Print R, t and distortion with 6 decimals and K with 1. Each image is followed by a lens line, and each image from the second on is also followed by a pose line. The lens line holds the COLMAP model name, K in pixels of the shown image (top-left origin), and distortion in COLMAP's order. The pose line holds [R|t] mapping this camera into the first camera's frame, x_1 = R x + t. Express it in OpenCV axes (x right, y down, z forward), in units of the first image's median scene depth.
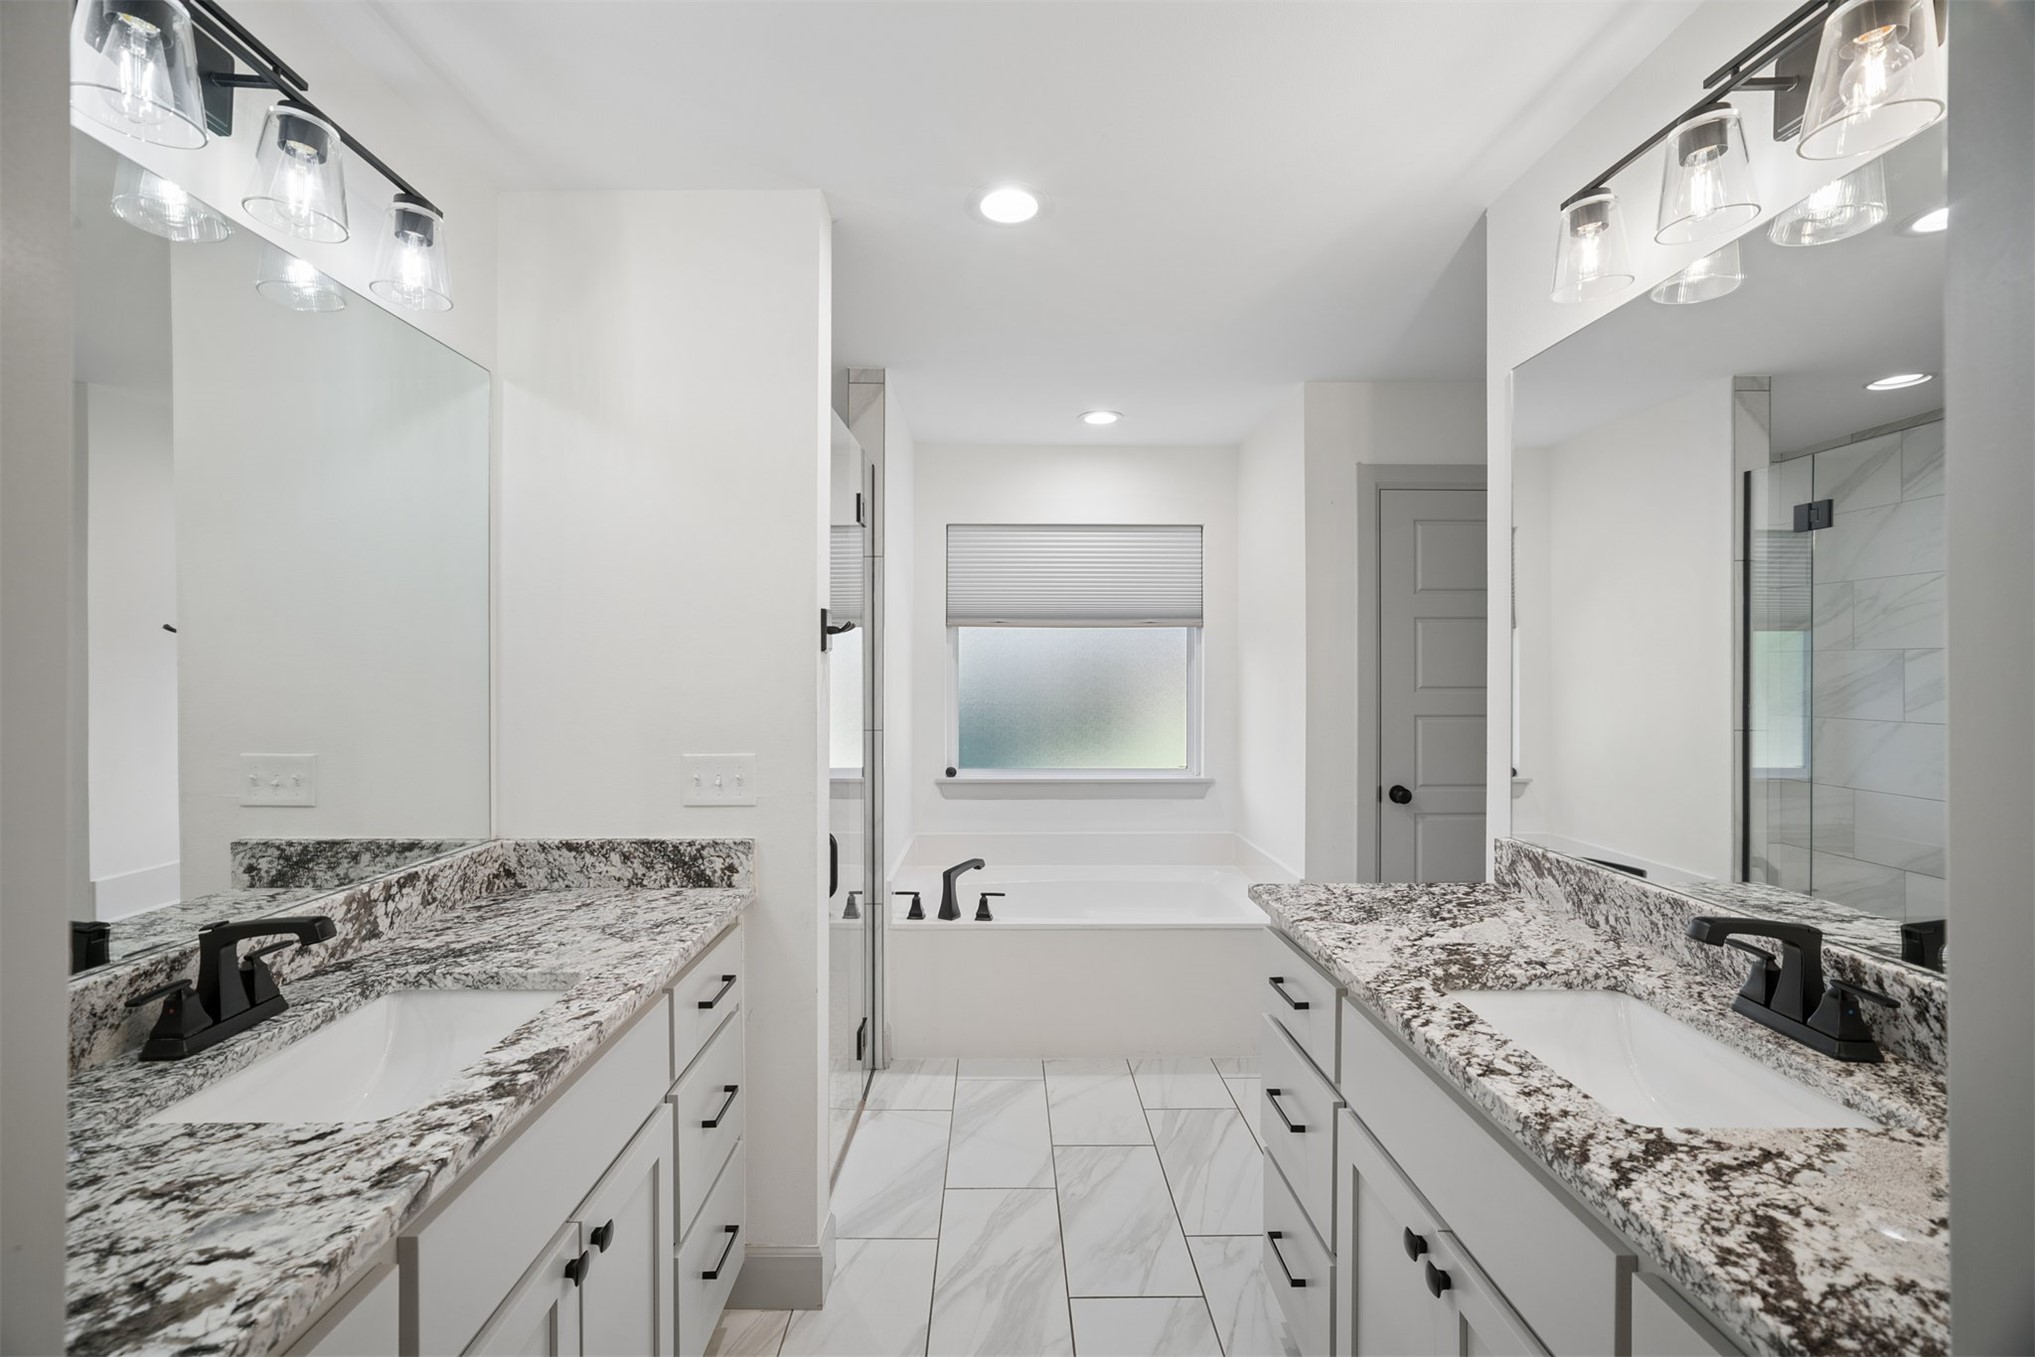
lens RADIAL K [[852.0, 0, 1002.9], [0, 852.0, 672.7], [0, 0, 1]] dist [-0.020345, 0.009408]
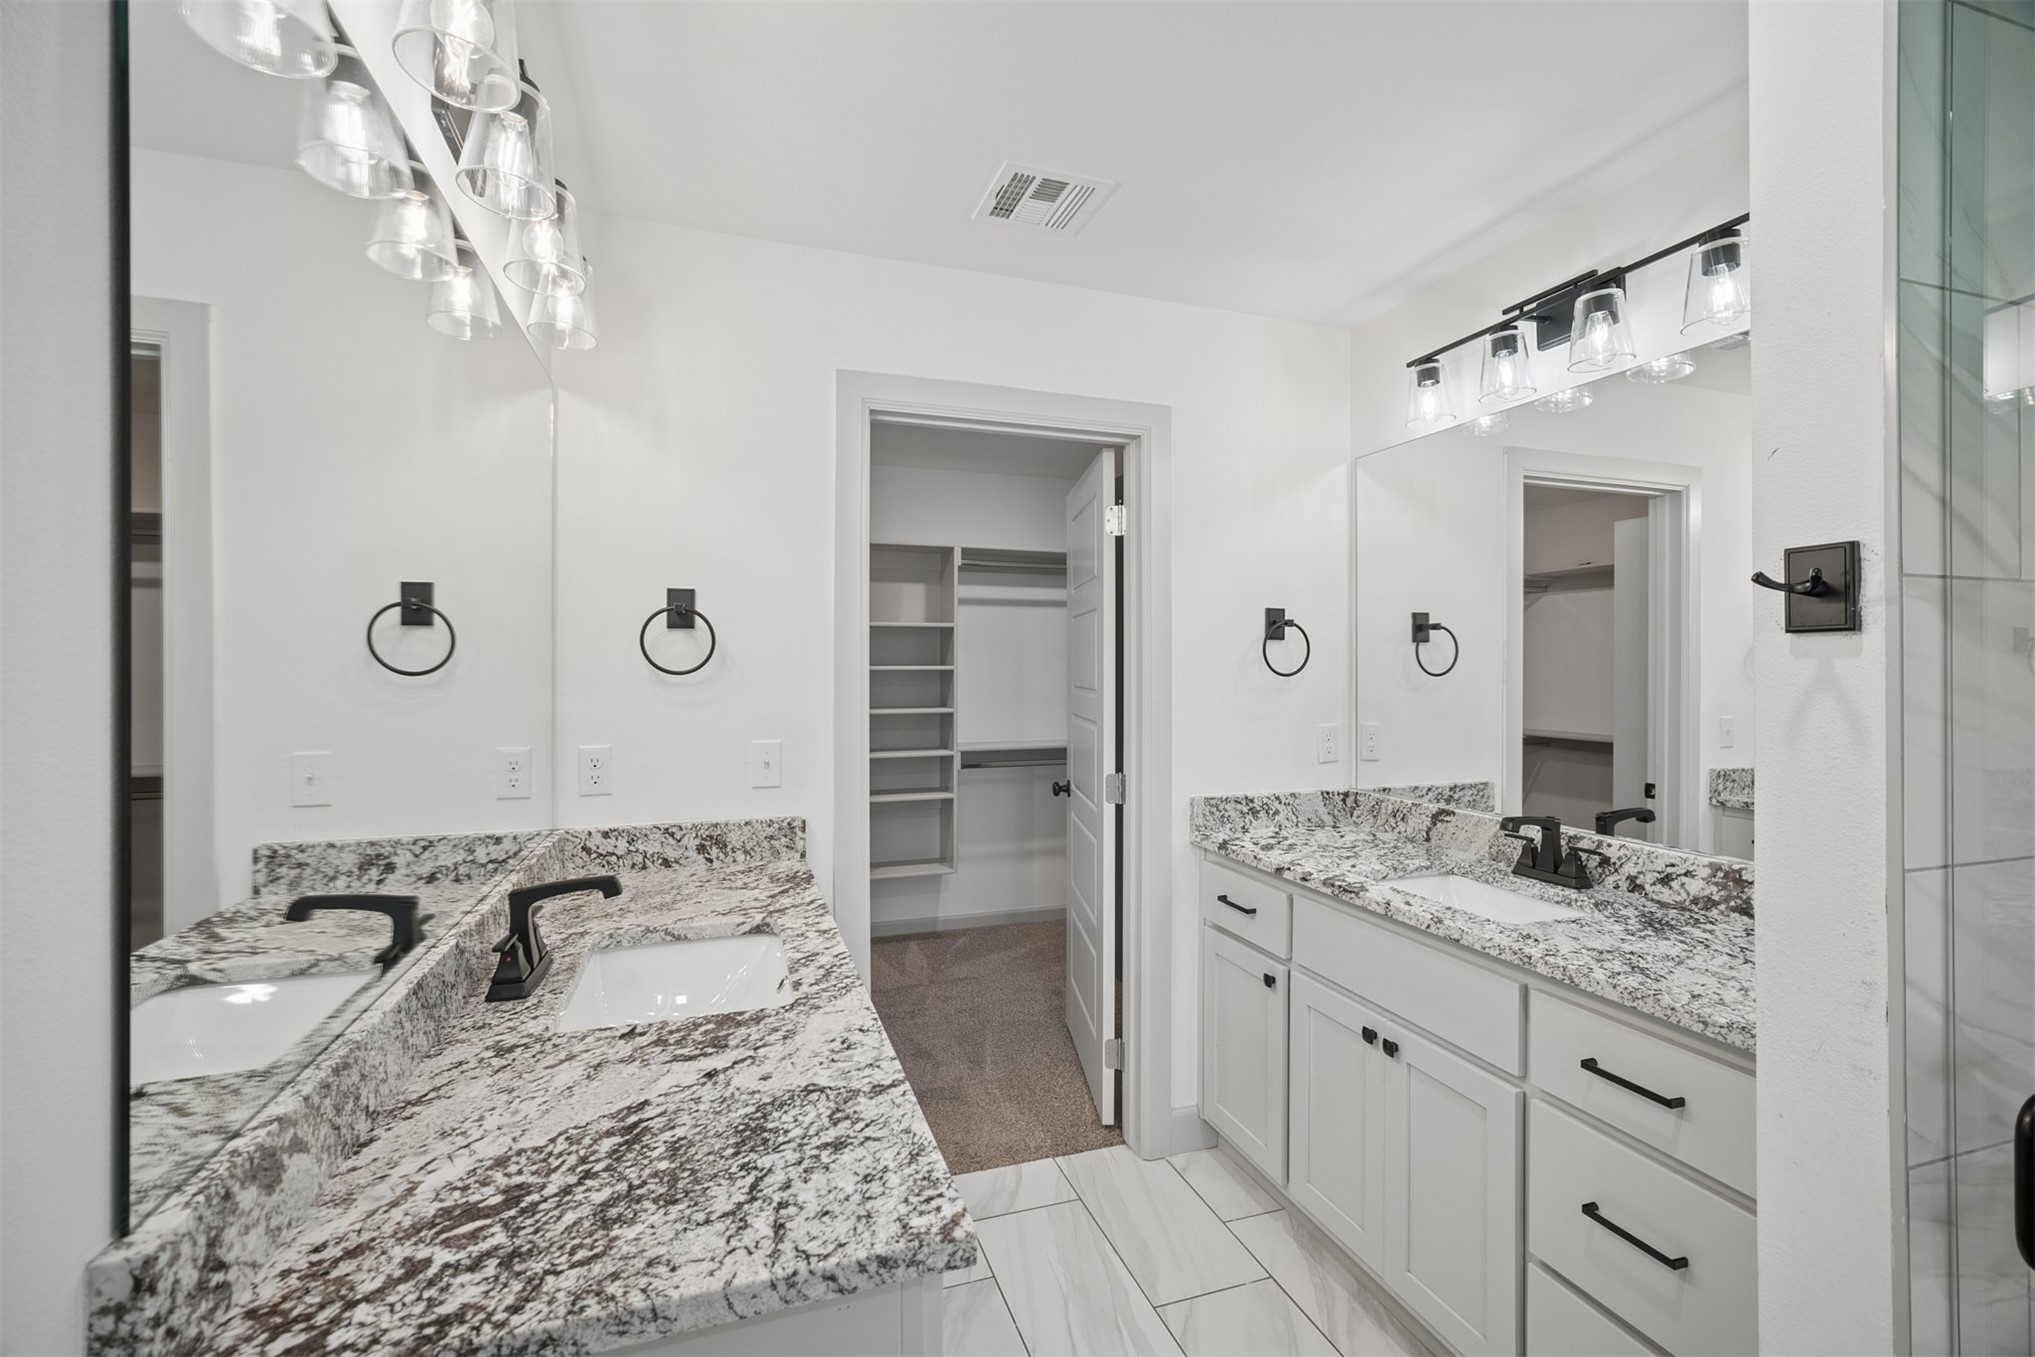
lens RADIAL K [[852.0, 0, 1002.9], [0, 852.0, 672.7], [0, 0, 1]] dist [-0.020345, 0.009408]
pose [[-0.951523, 0.000780, -0.307576, 0.576792], [0.000005, 0.999997, 0.002520, -0.002807], [0.307576, 0.002396, -0.951520, 1.991927]]
